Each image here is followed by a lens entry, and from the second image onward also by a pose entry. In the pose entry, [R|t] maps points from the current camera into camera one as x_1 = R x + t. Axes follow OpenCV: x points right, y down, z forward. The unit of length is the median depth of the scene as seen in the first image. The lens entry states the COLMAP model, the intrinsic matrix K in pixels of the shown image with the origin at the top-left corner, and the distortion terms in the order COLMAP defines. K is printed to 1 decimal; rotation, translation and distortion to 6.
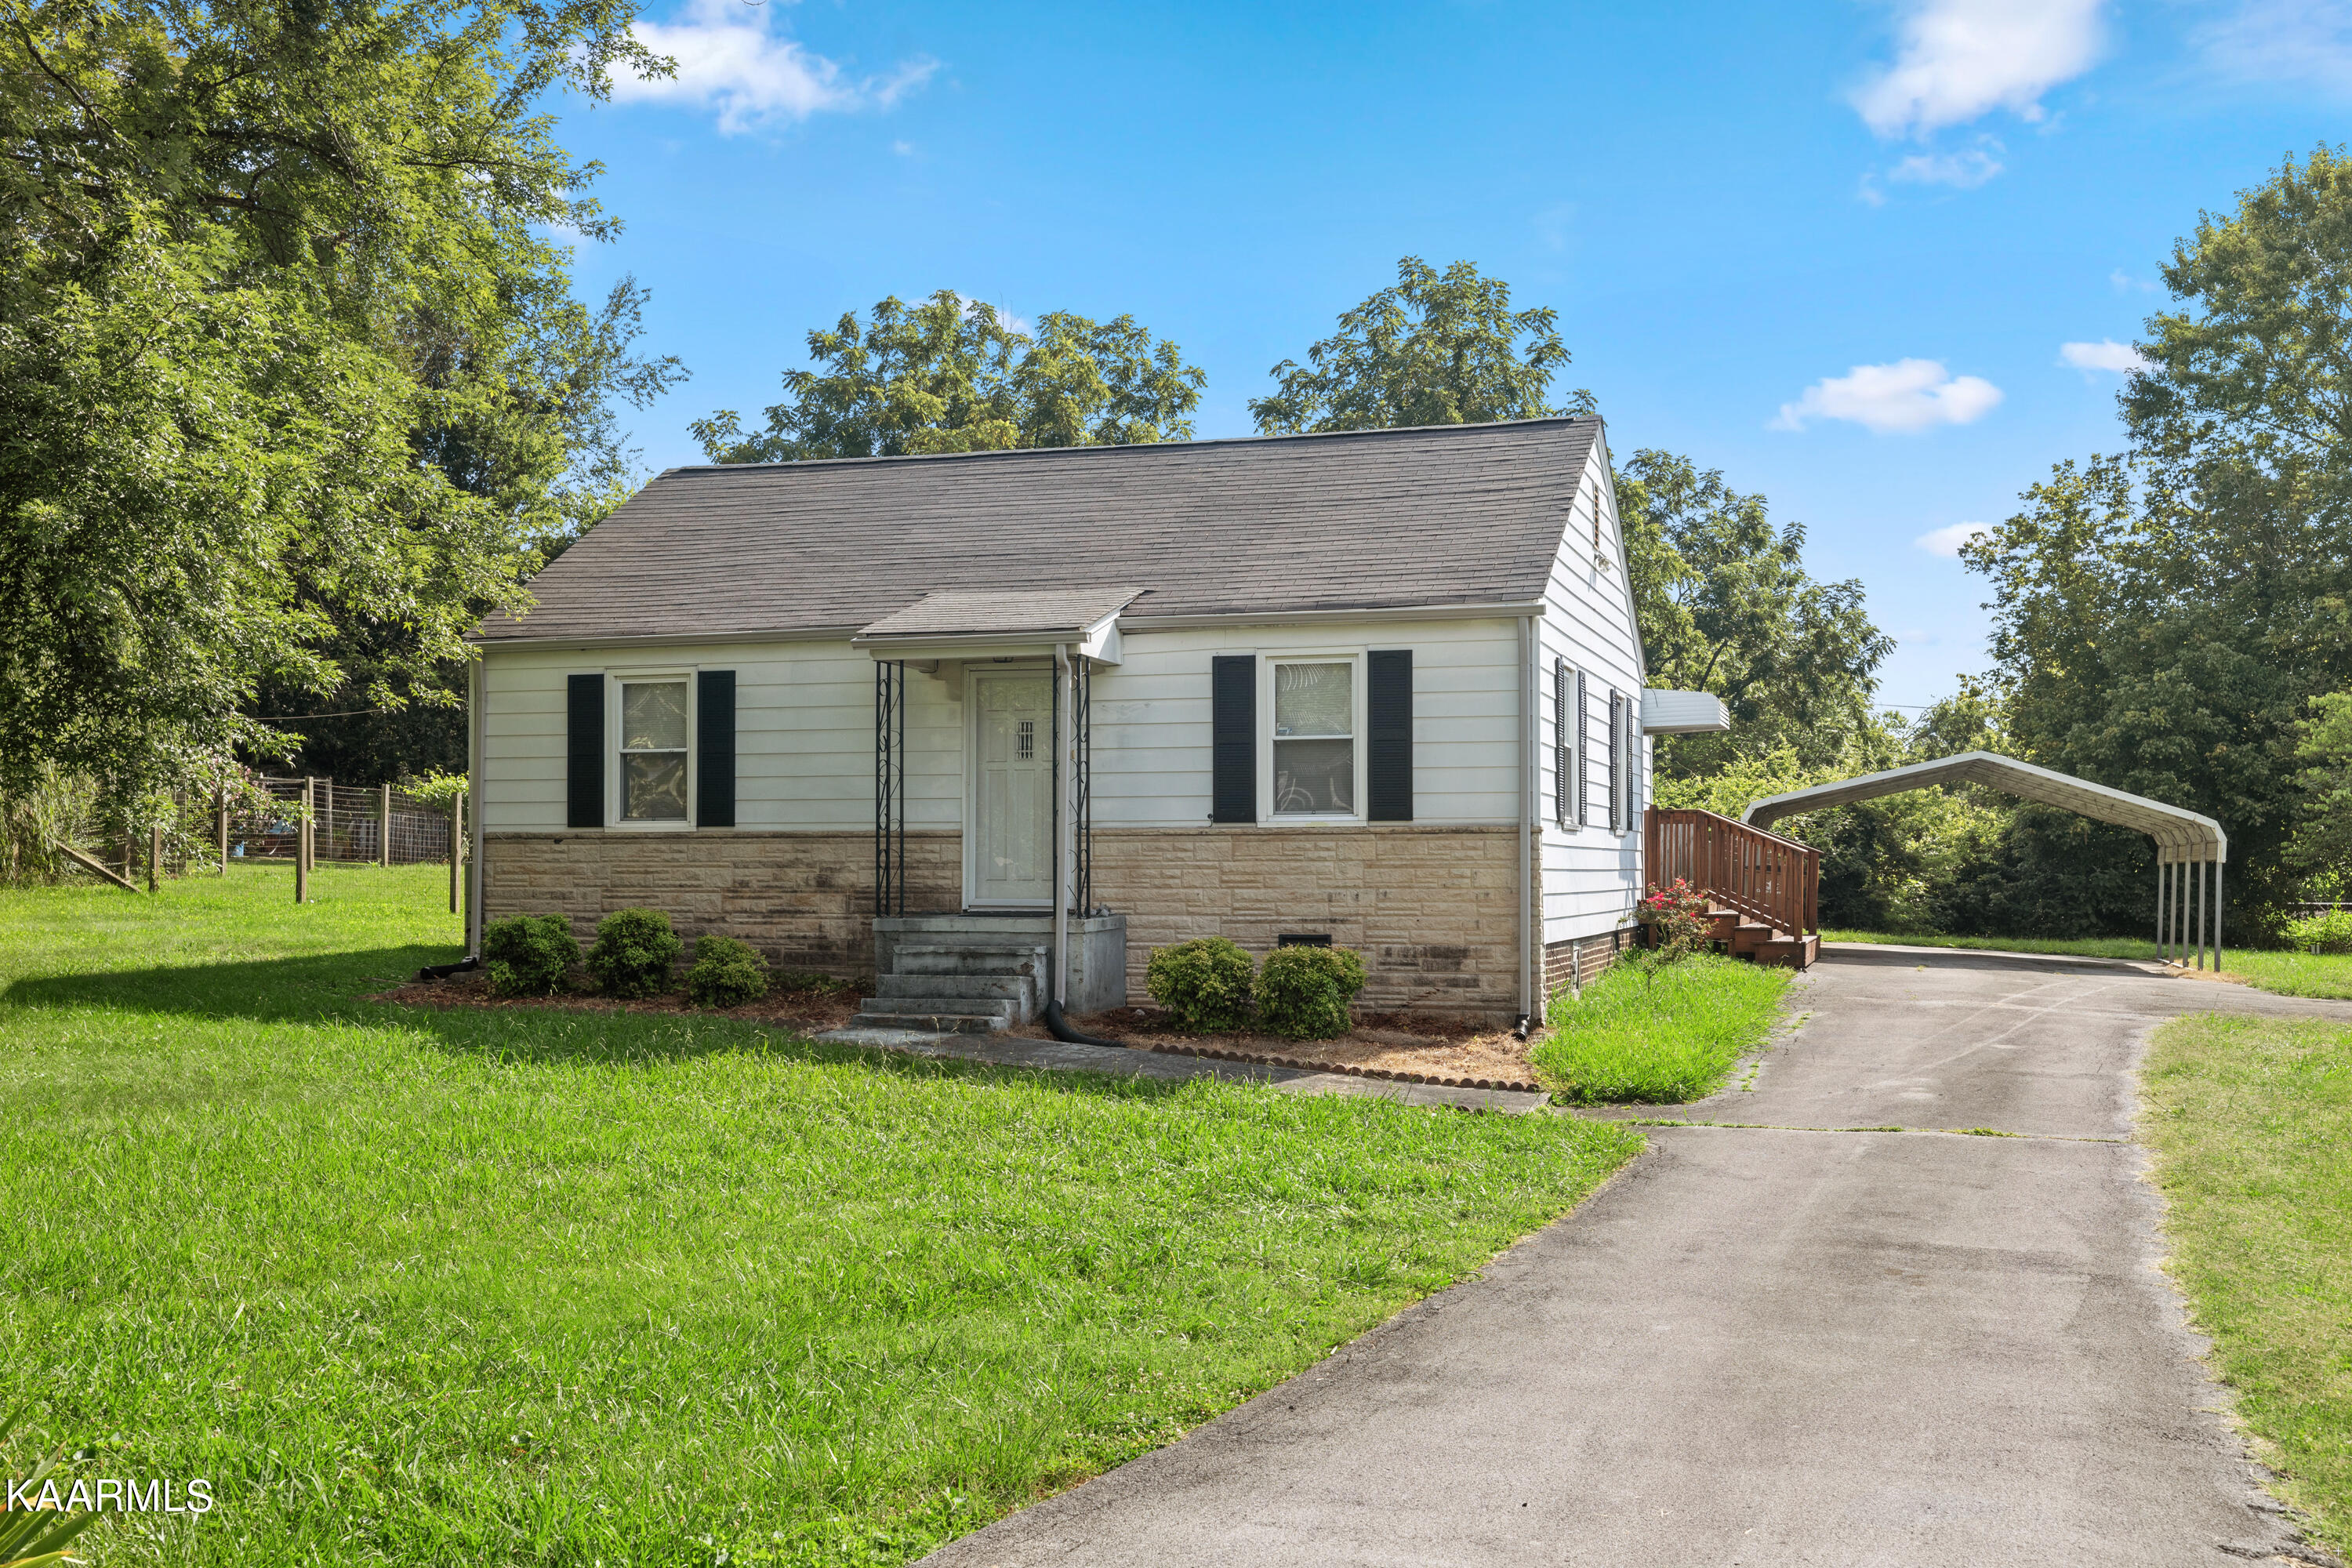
lens RADIAL K [[2383.5, 0, 1176.0], [0, 2383.5, 784.0], [0, 0, 1]] dist [-0.000668, 0.013490]
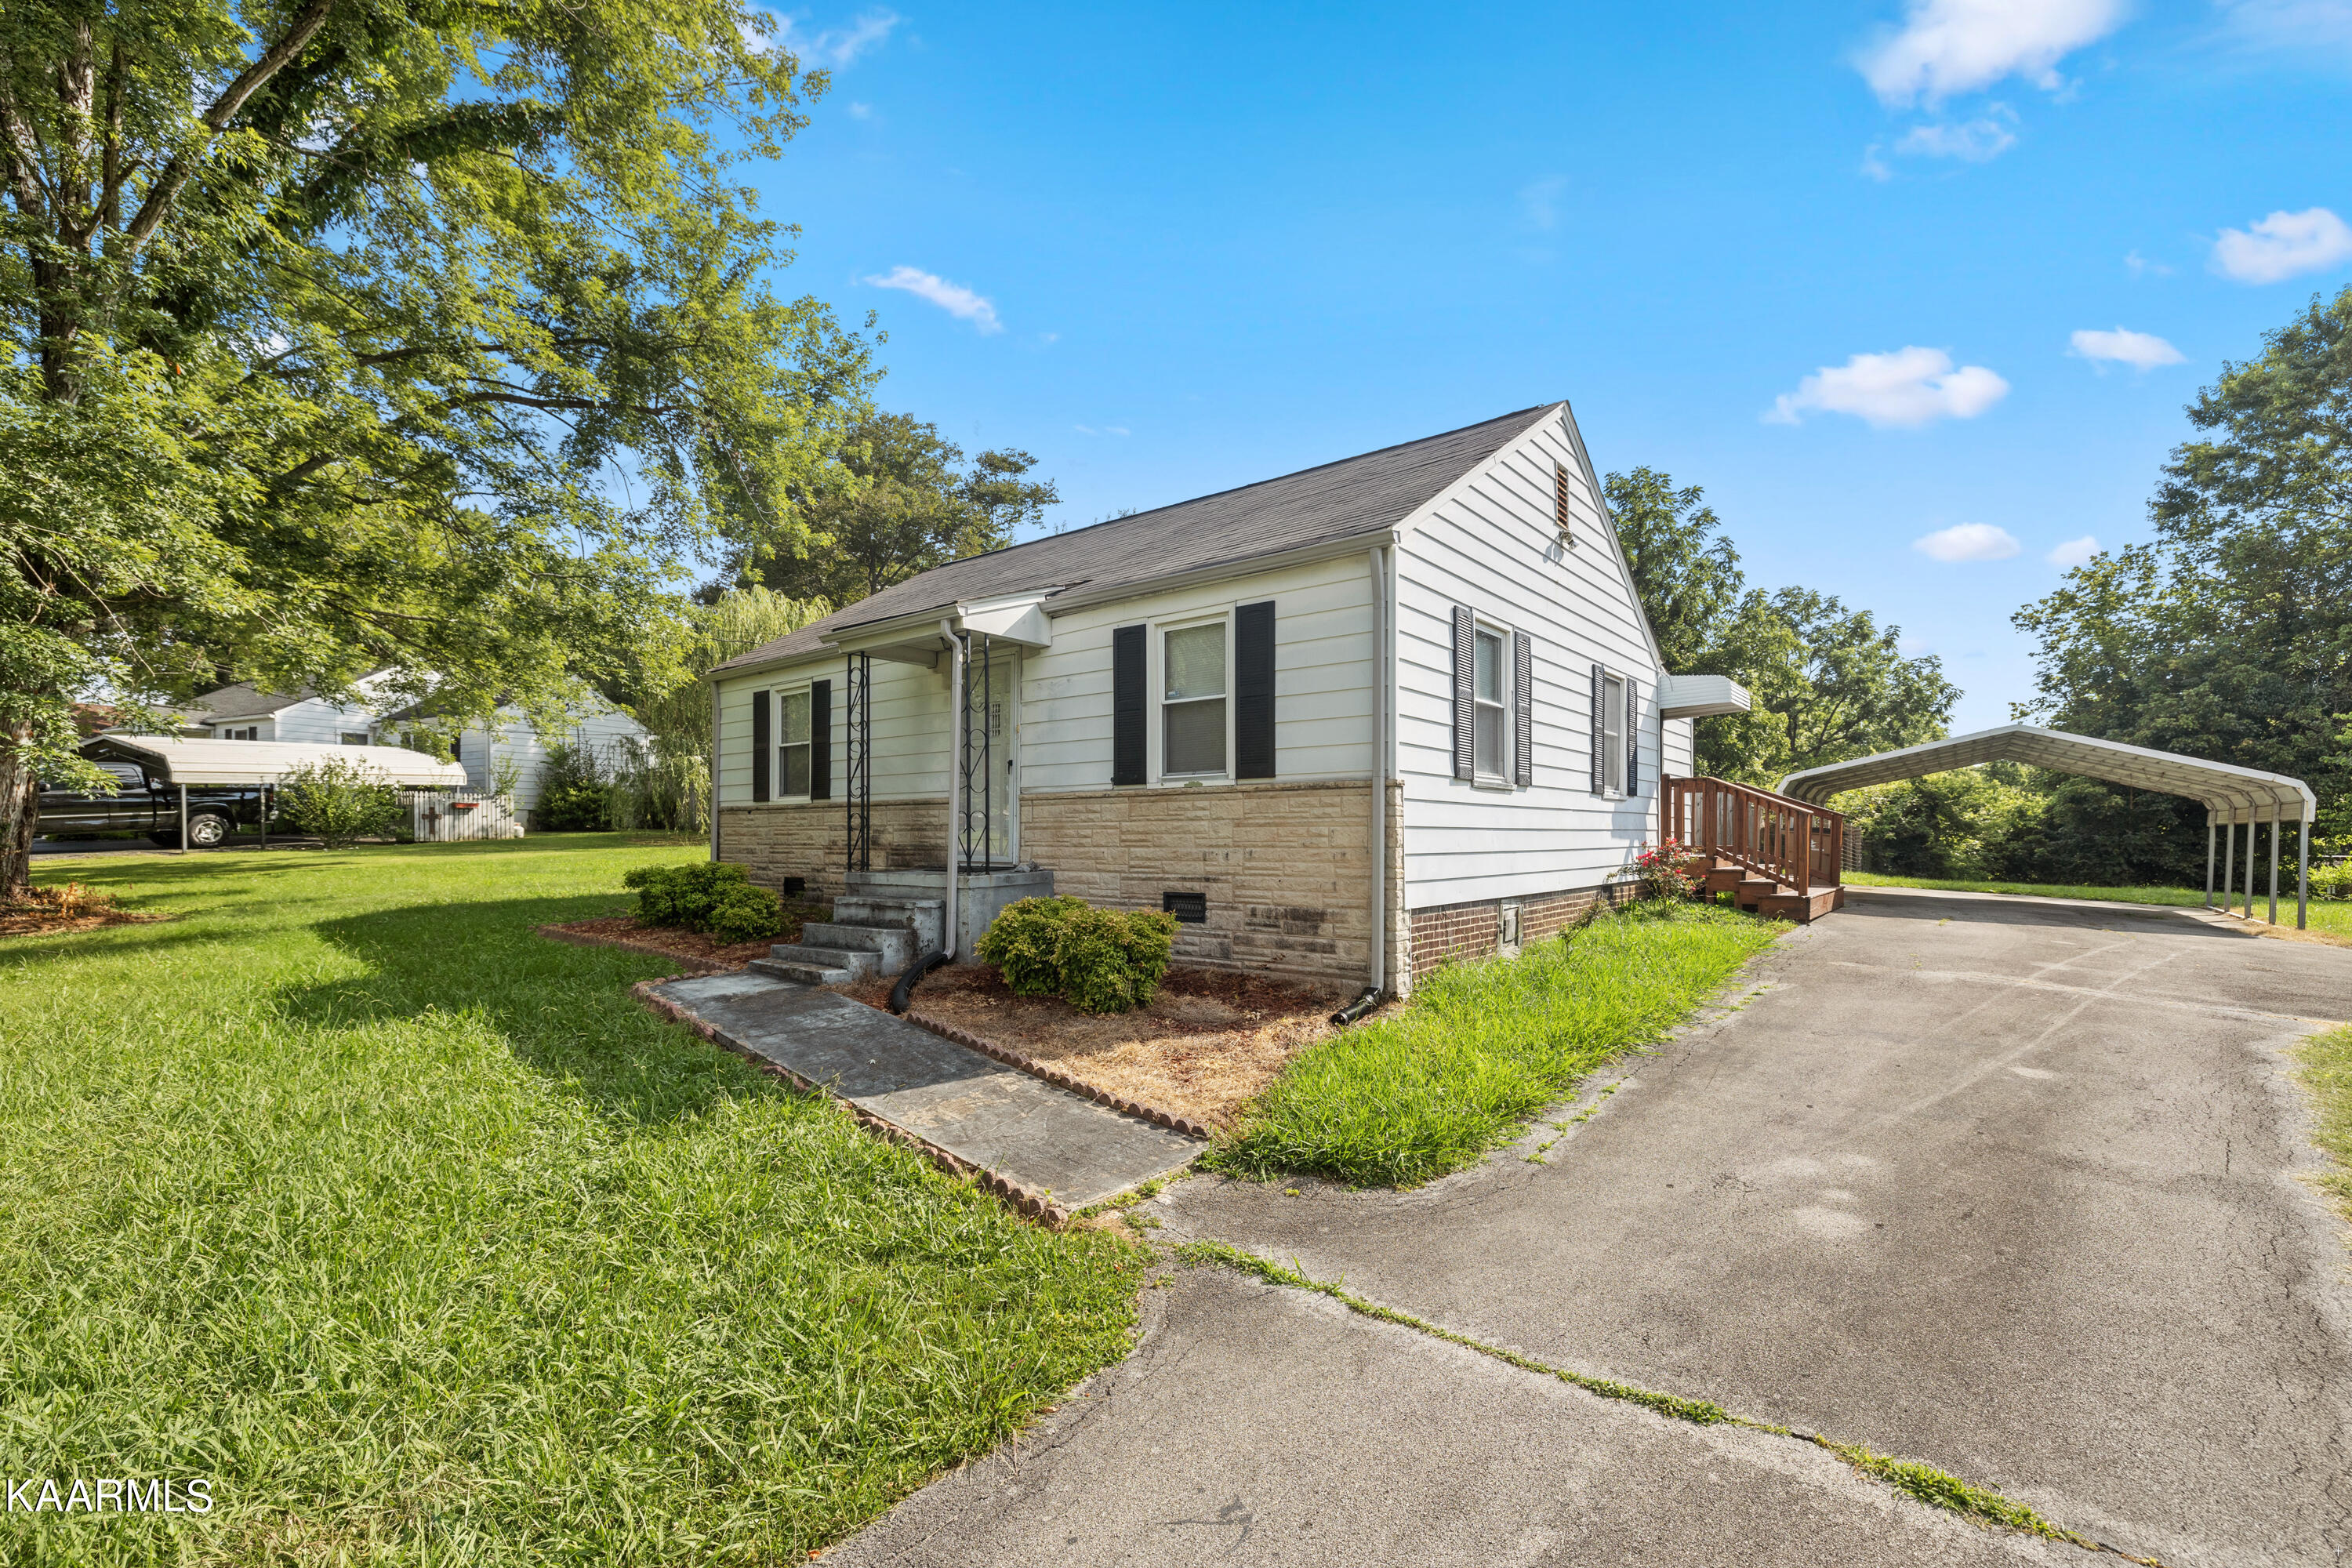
lens RADIAL K [[1020.3, 0, 1170.4], [0, 1020.3, 827.8], [0, 0, 1]] dist [0.000566, -0.000283]
pose [[0.929669, -0.005144, -0.368360, 0.170690], [0.015427, 0.999569, 0.024977, 0.019903], [0.368073, -0.028903, 0.929348, 0.482163]]
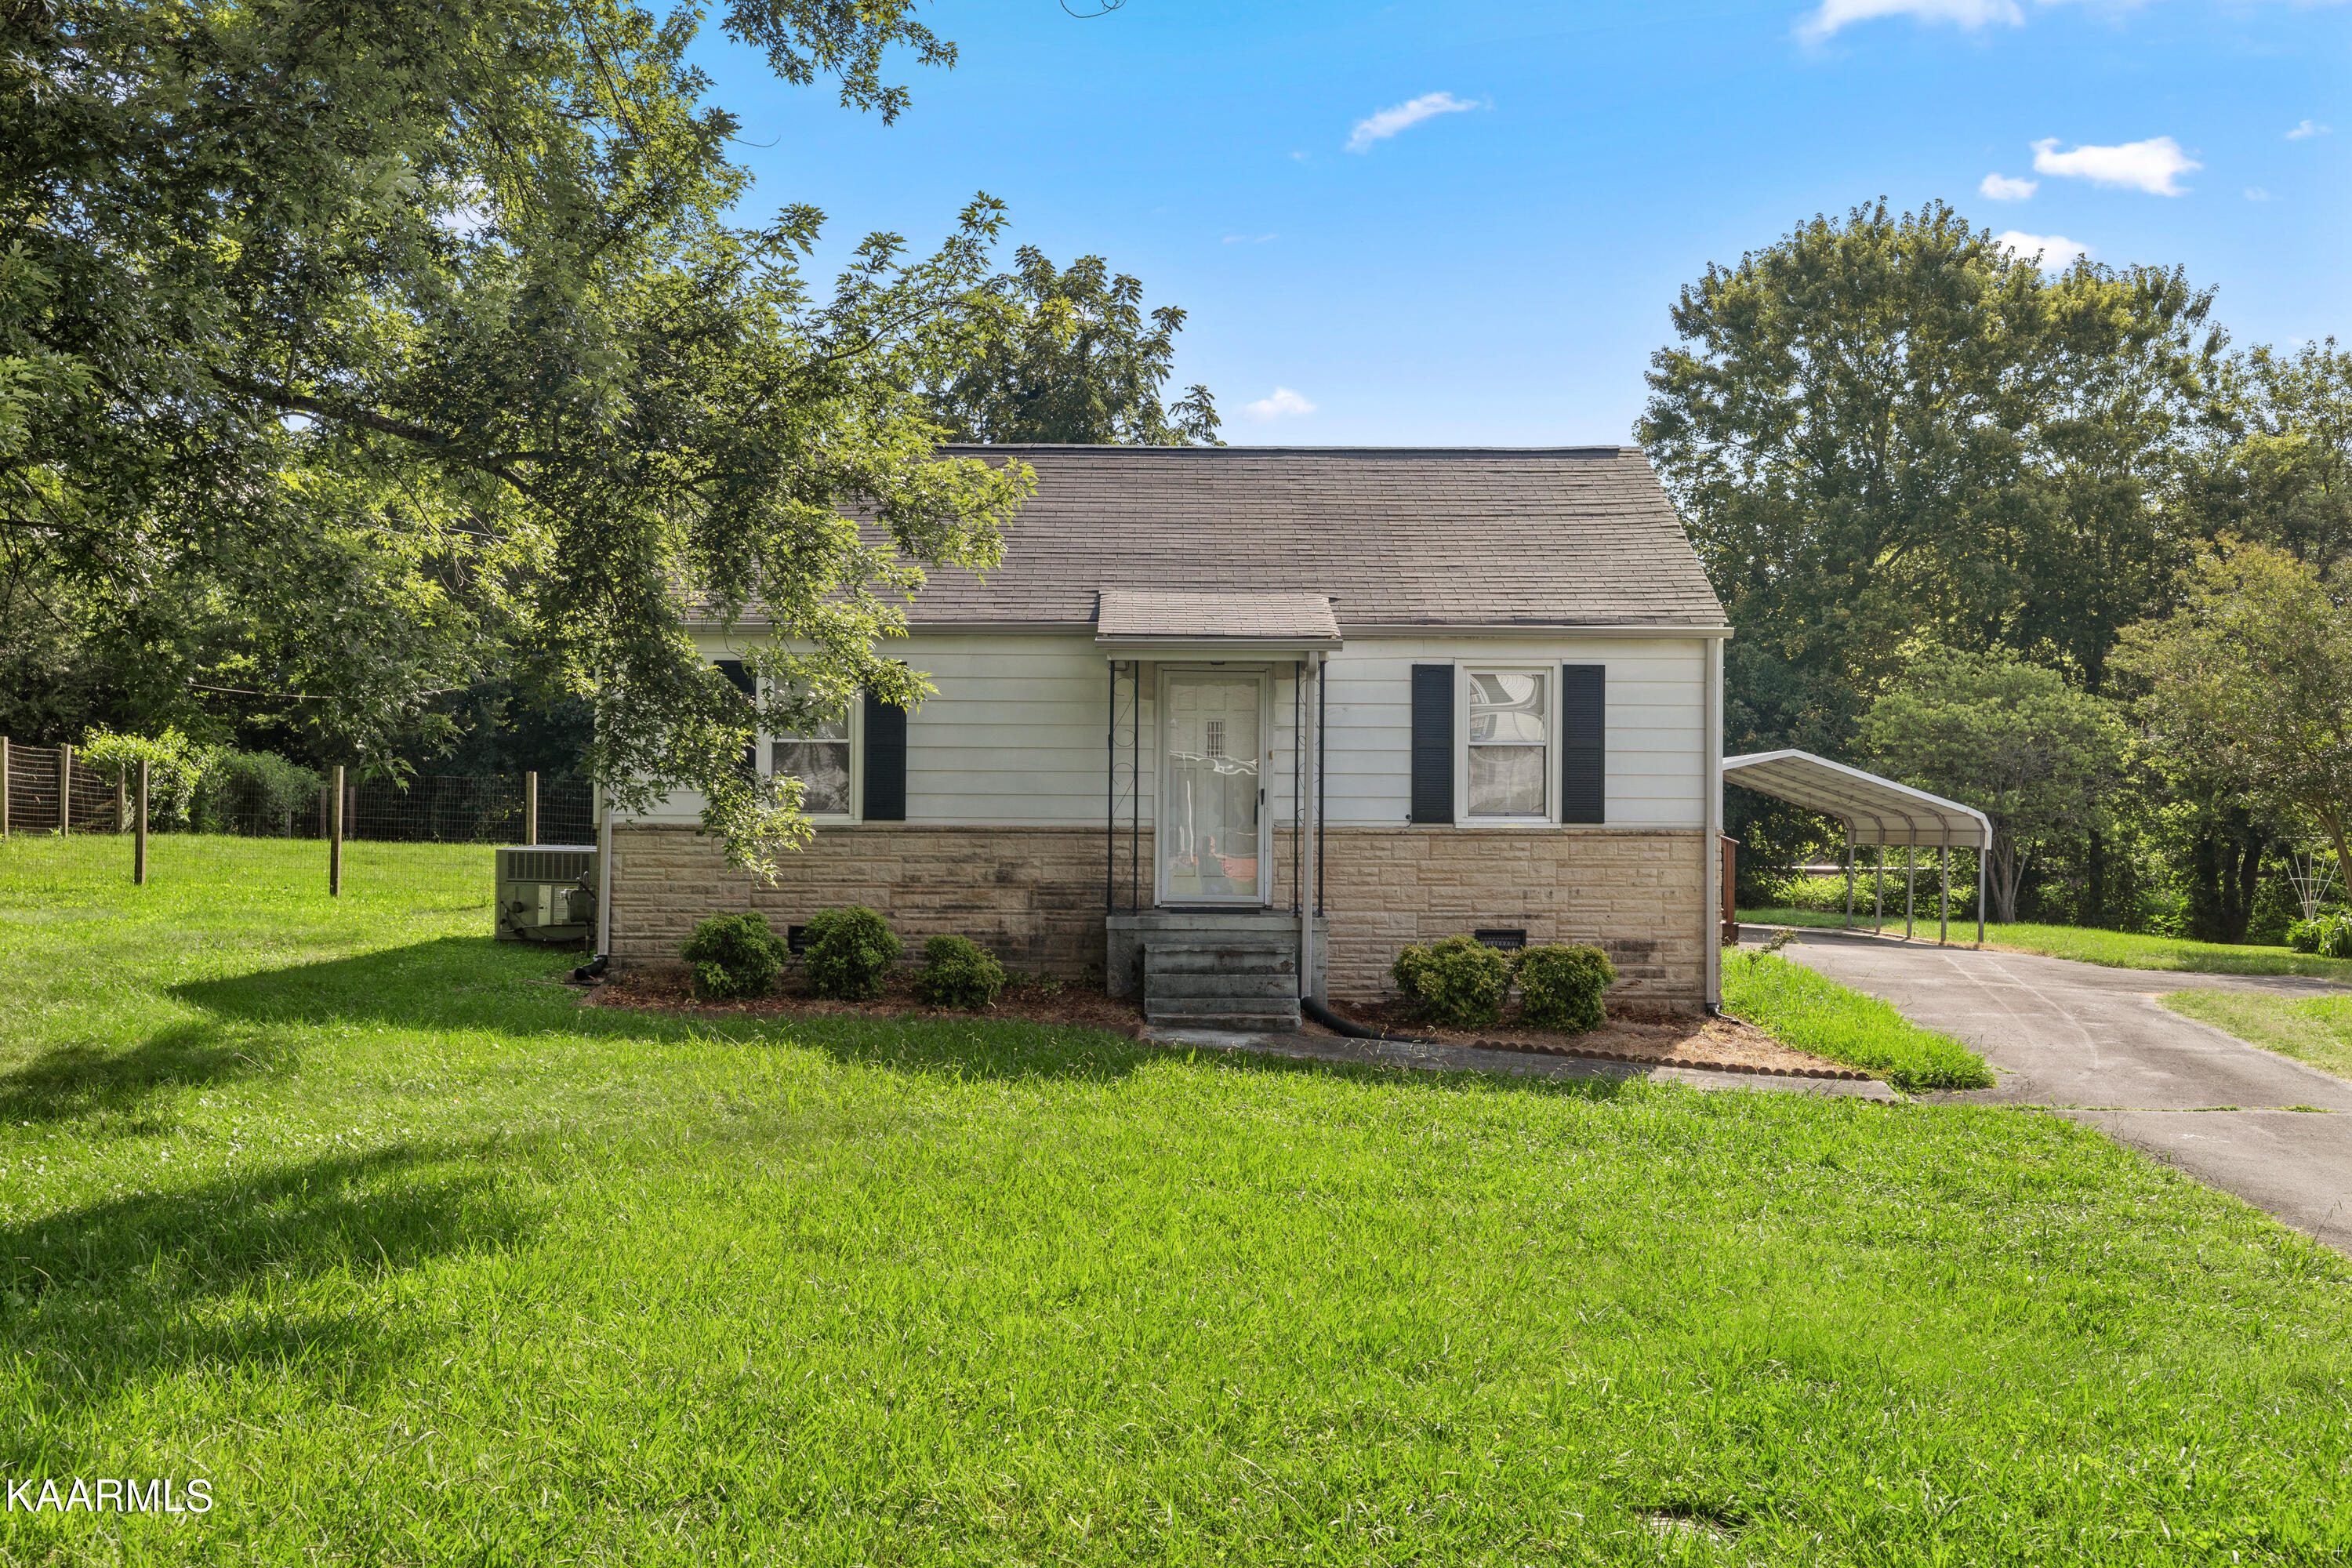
lens RADIAL K [[2298.3, 0, 1176.6], [0, 2298.3, 734.1], [0, 0, 1]] dist [-0.008686, -0.000726]
pose [[0.955129, 0.017767, 0.295656, -0.315871], [-0.017596, 0.999840, -0.003238, -0.014693], [-0.295666, -0.002109, 0.955289, 0.052723]]
